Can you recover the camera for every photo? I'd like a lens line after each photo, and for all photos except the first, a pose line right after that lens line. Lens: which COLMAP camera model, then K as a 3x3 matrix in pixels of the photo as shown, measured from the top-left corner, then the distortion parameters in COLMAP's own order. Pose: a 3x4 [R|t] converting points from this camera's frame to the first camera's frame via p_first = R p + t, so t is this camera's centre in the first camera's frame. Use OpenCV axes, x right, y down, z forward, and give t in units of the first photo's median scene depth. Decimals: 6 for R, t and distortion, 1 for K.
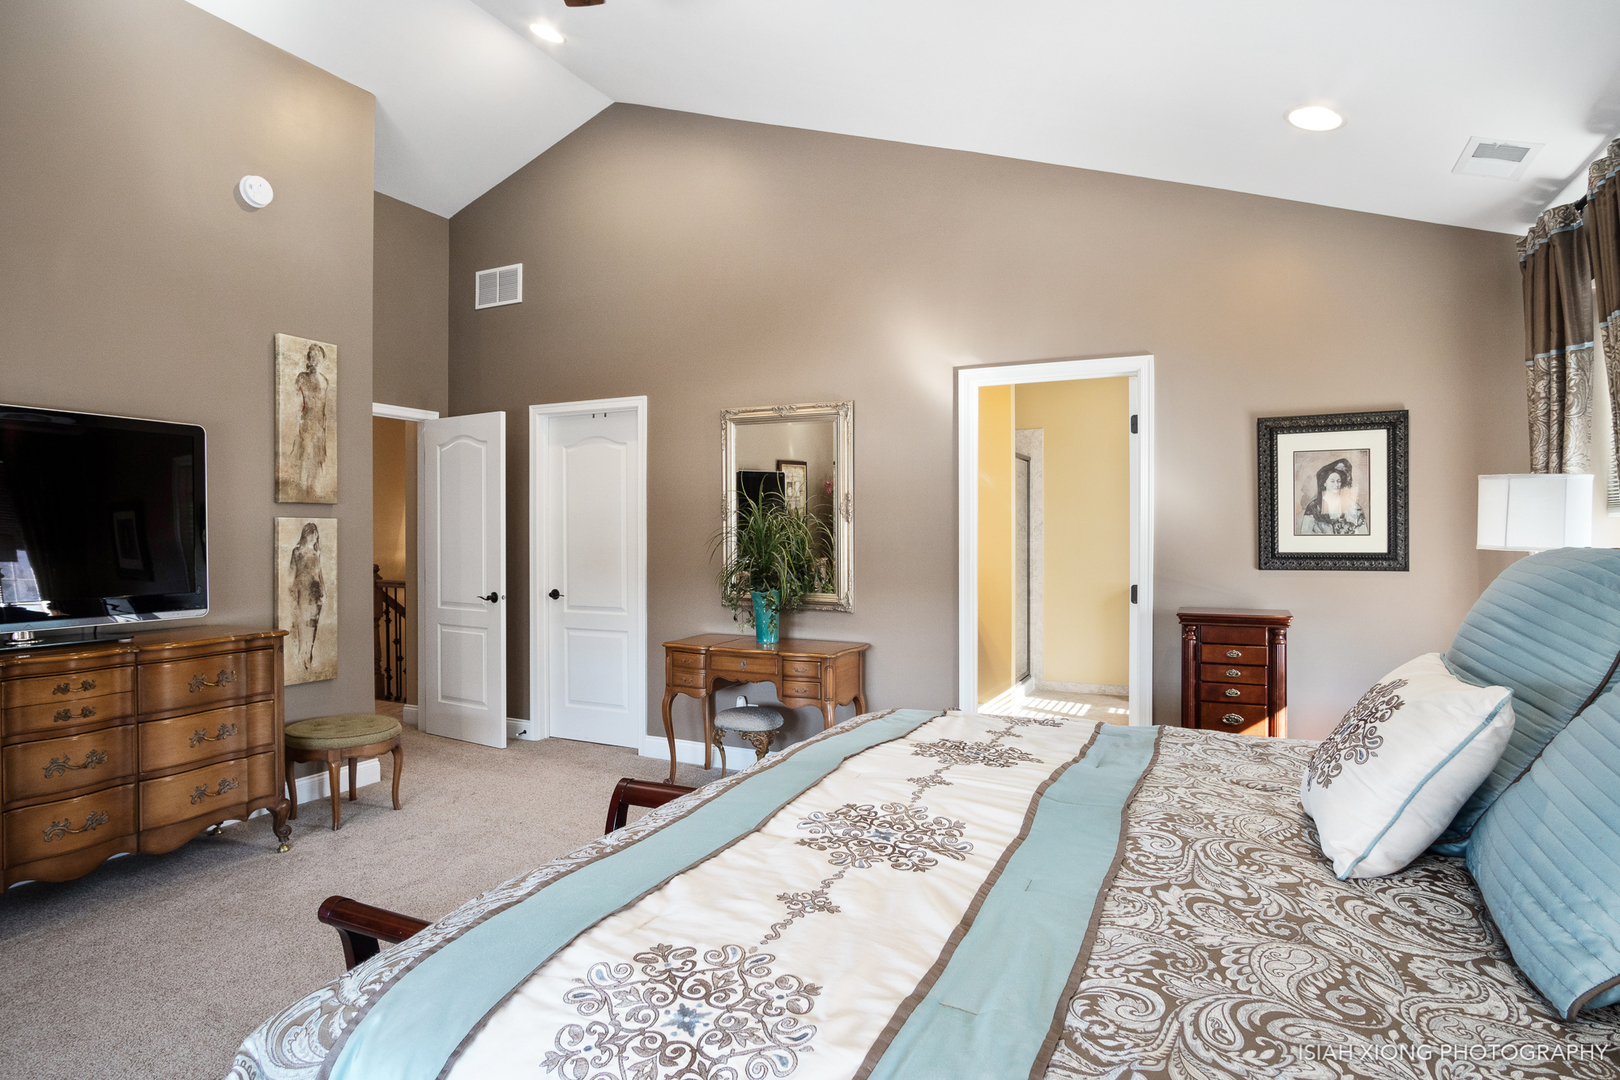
lens RADIAL K [[882.6, 0, 813.9], [0, 882.6, 538.9], [0, 0, 1]] dist [-0.027269, 0.003742]
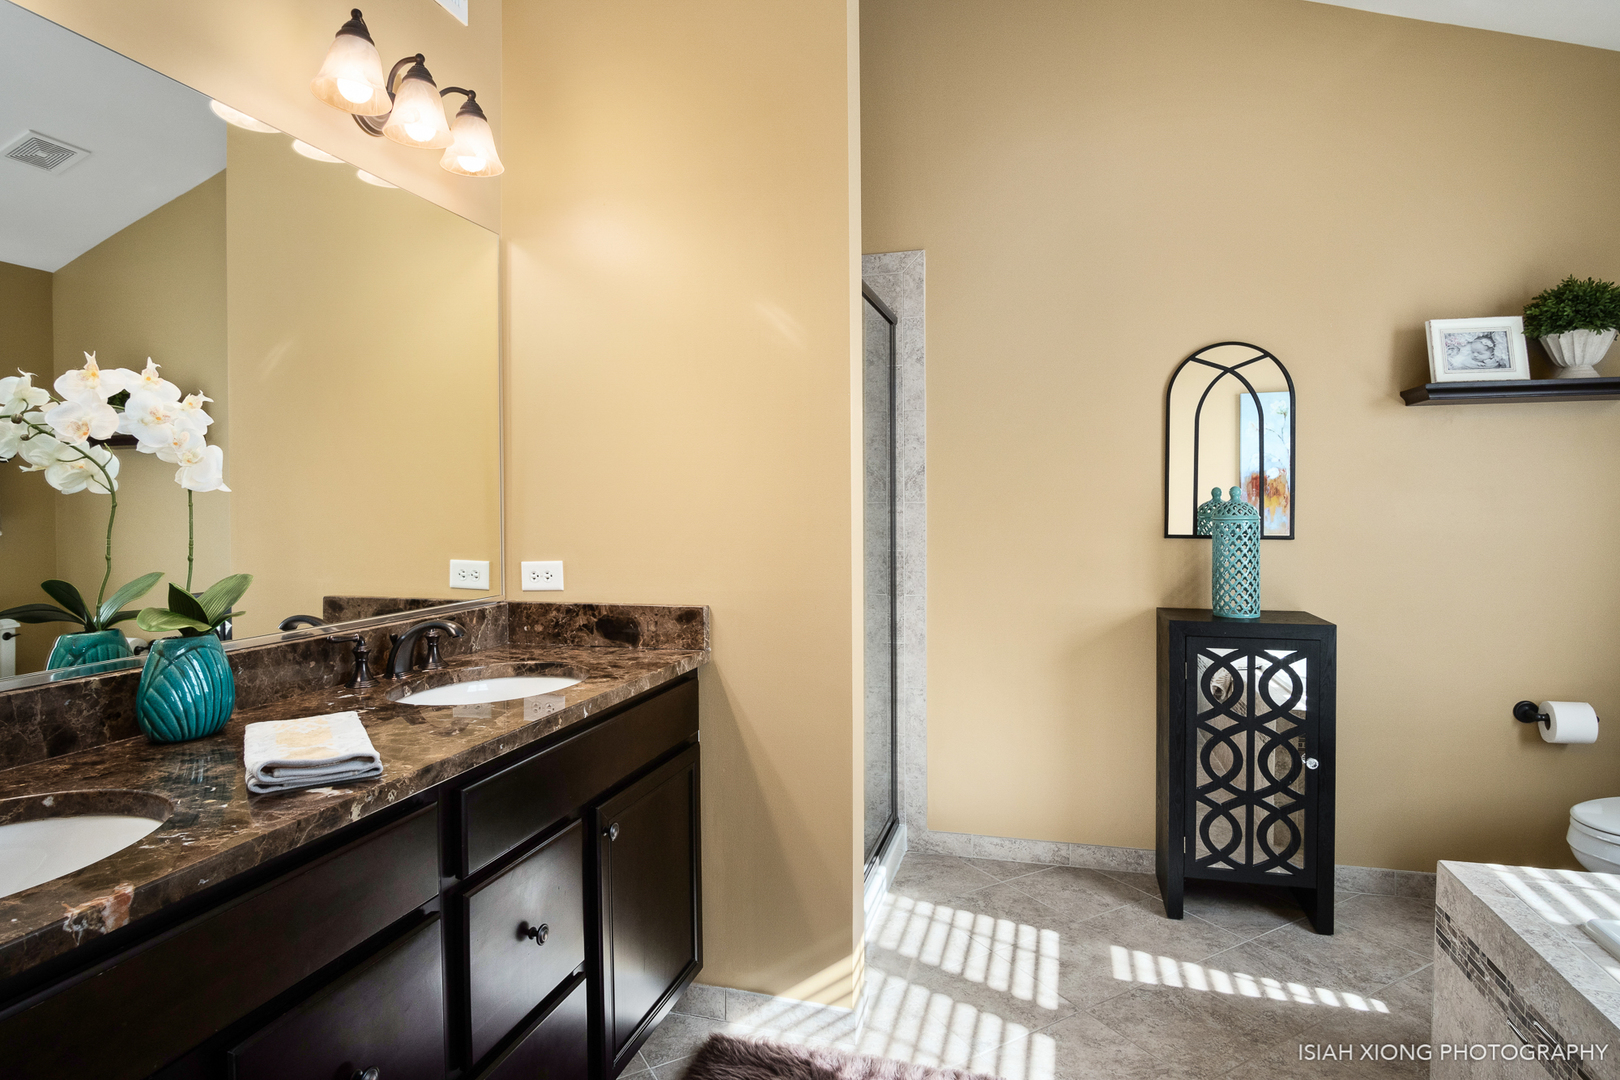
lens RADIAL K [[882.6, 0, 808.9], [0, 882.6, 532.8], [0, 0, 1]] dist [-0.027269, 0.003742]
pose [[0.987737, -0.006203, 0.156006, 0.135939], [0.002909, 0.999768, 0.021336, 0.003512], [-0.156103, -0.020620, 0.987526, 0.581785]]
